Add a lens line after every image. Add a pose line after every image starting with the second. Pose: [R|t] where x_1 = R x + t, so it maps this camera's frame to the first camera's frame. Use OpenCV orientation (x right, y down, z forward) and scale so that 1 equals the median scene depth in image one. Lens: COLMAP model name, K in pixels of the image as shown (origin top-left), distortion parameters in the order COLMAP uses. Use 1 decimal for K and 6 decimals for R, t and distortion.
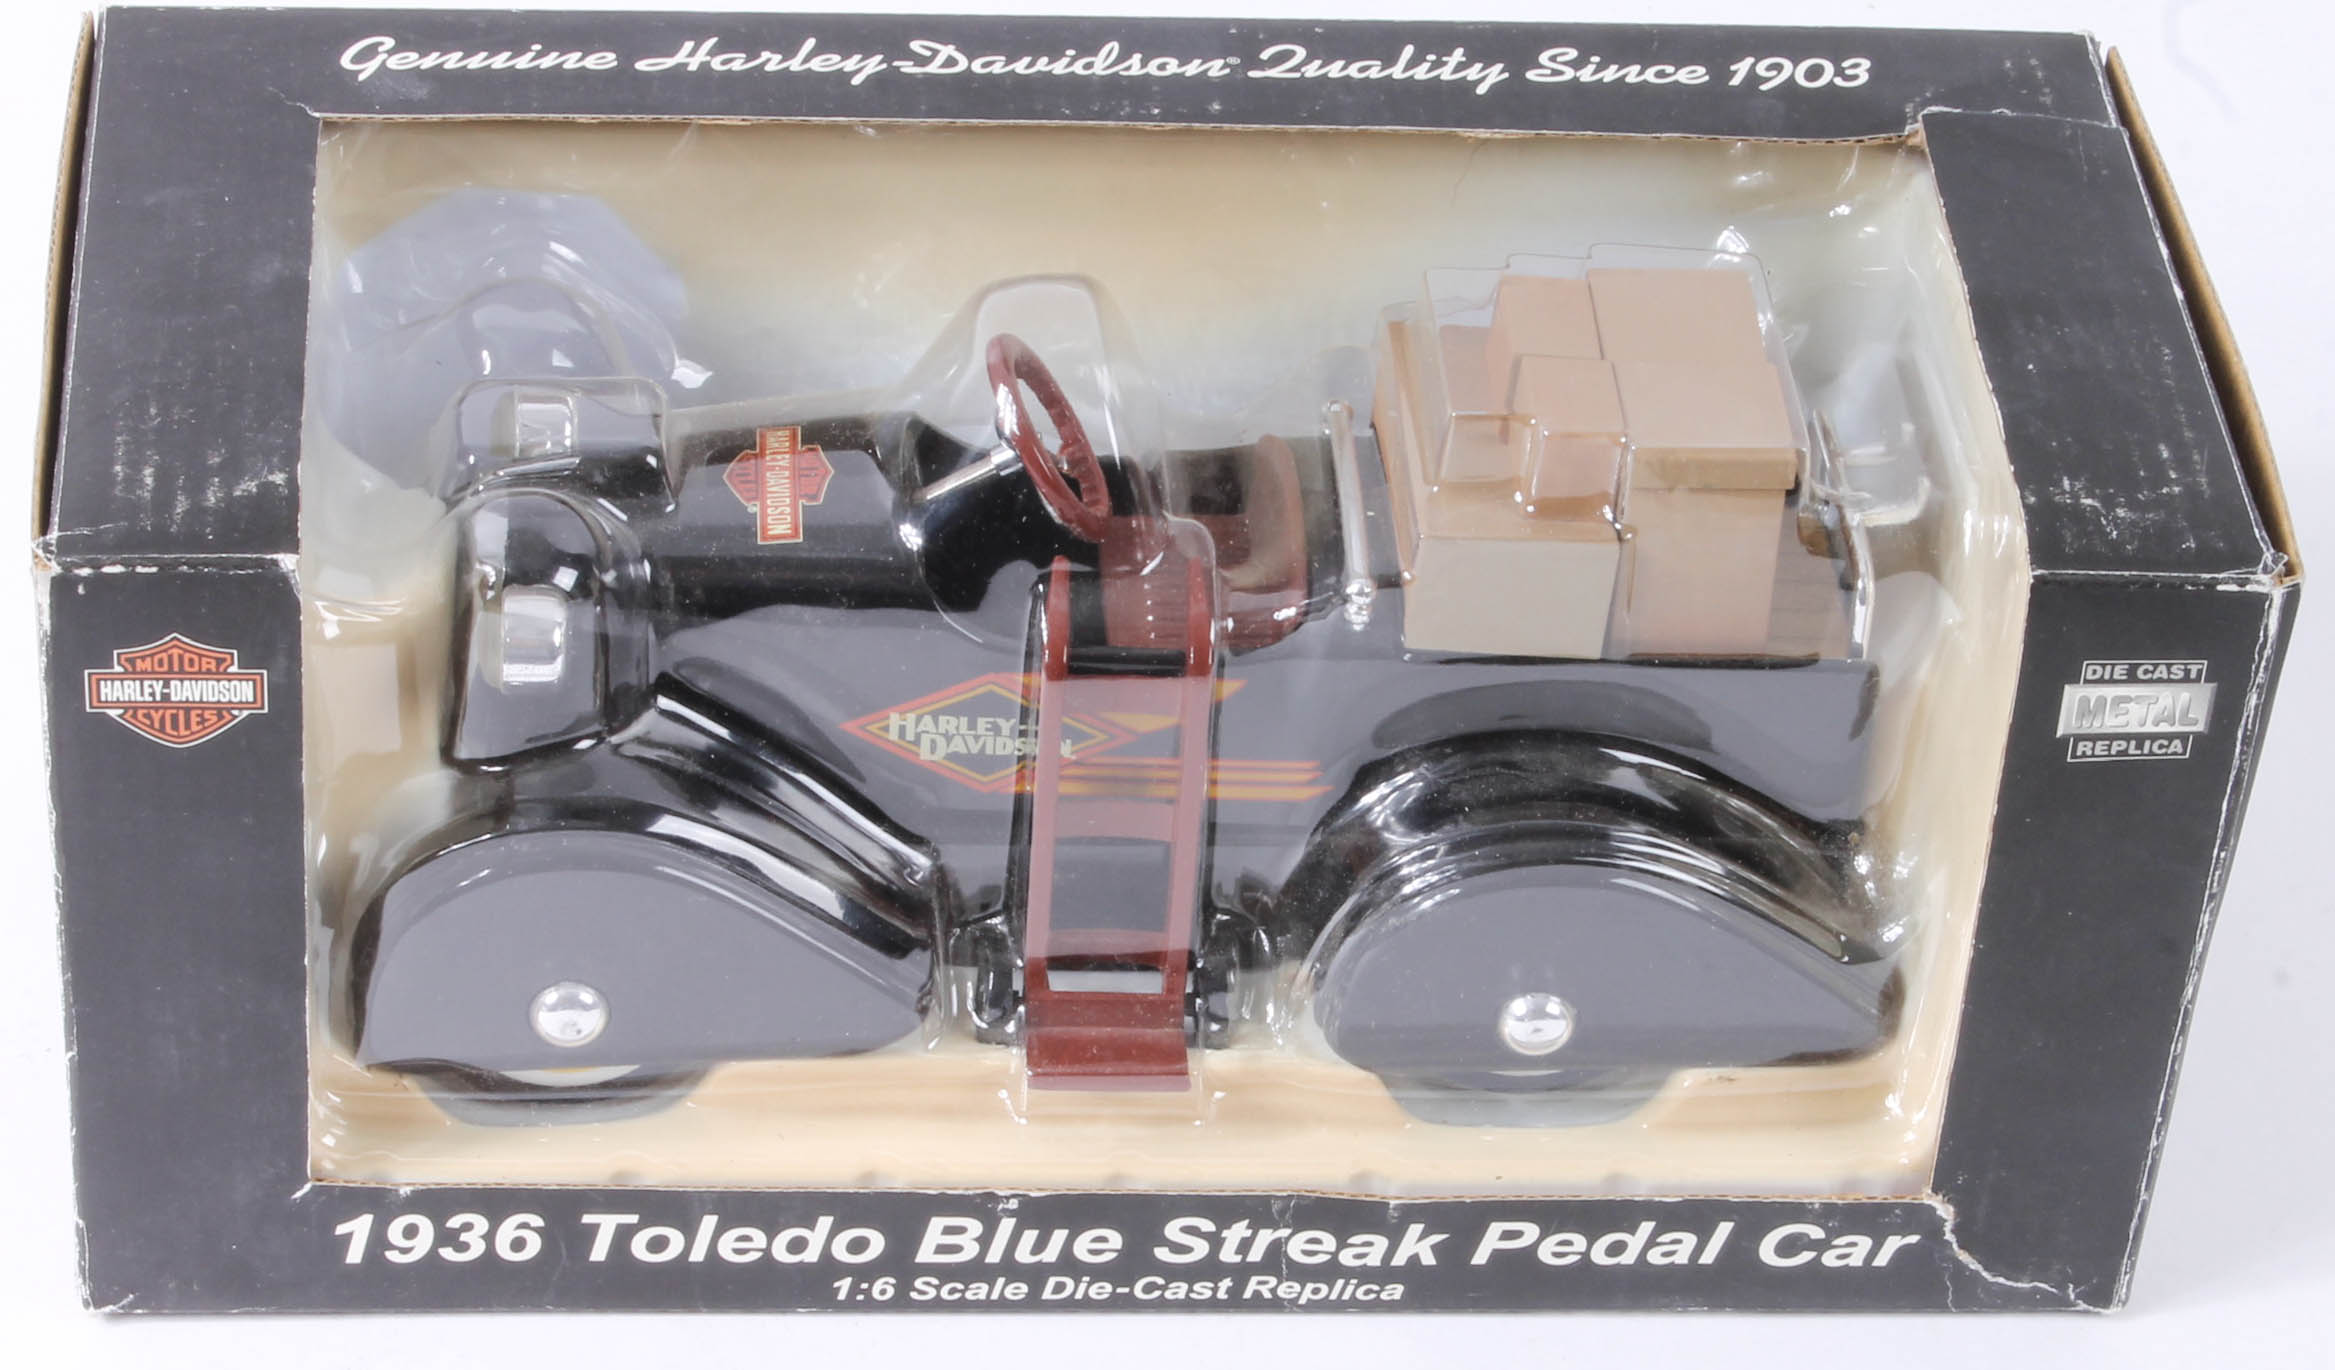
lens RADIAL K [[7157.0, 0, 1167.5], [0, 7157.0, 685.0], [0, 0, 1]] dist [-0.036603, 1.383006]
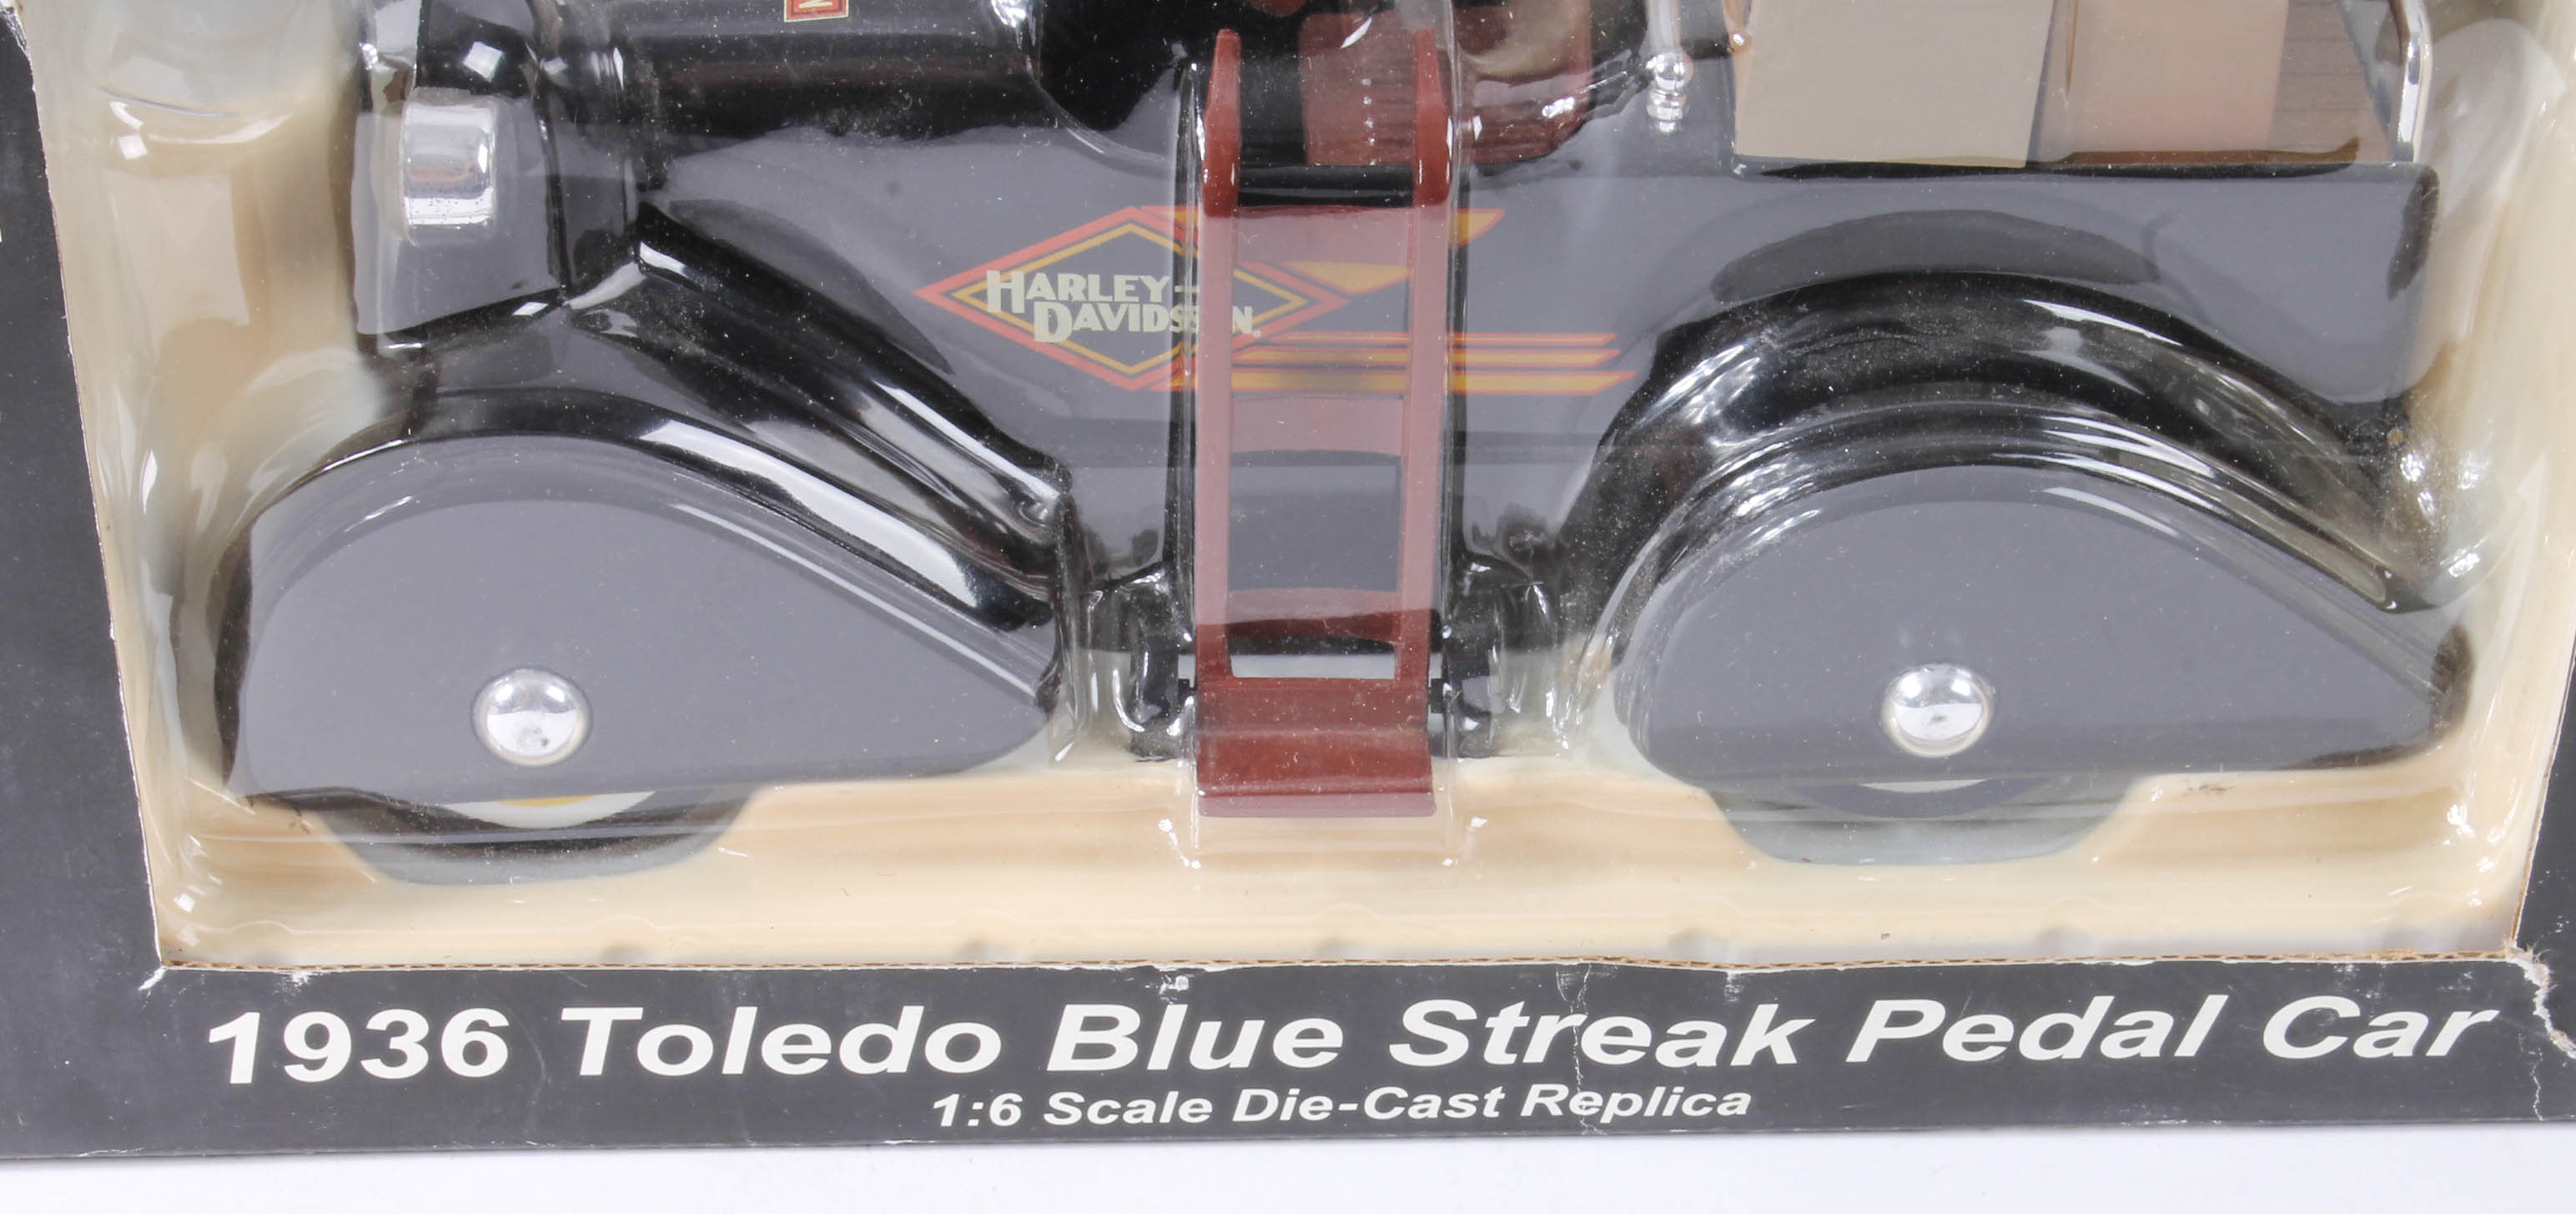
lens RADIAL K [[6020.6, 0, 1295.7], [0, 6020.6, 874.3], [0, 0, 1]] dist [-0.019098, 0.294394]
pose [[0.998802, -0.016560, -0.046048, 0.016391], [0.018298, 0.999126, 0.037579, 0.040313], [0.045385, -0.038377, 0.998232, 0.420046]]
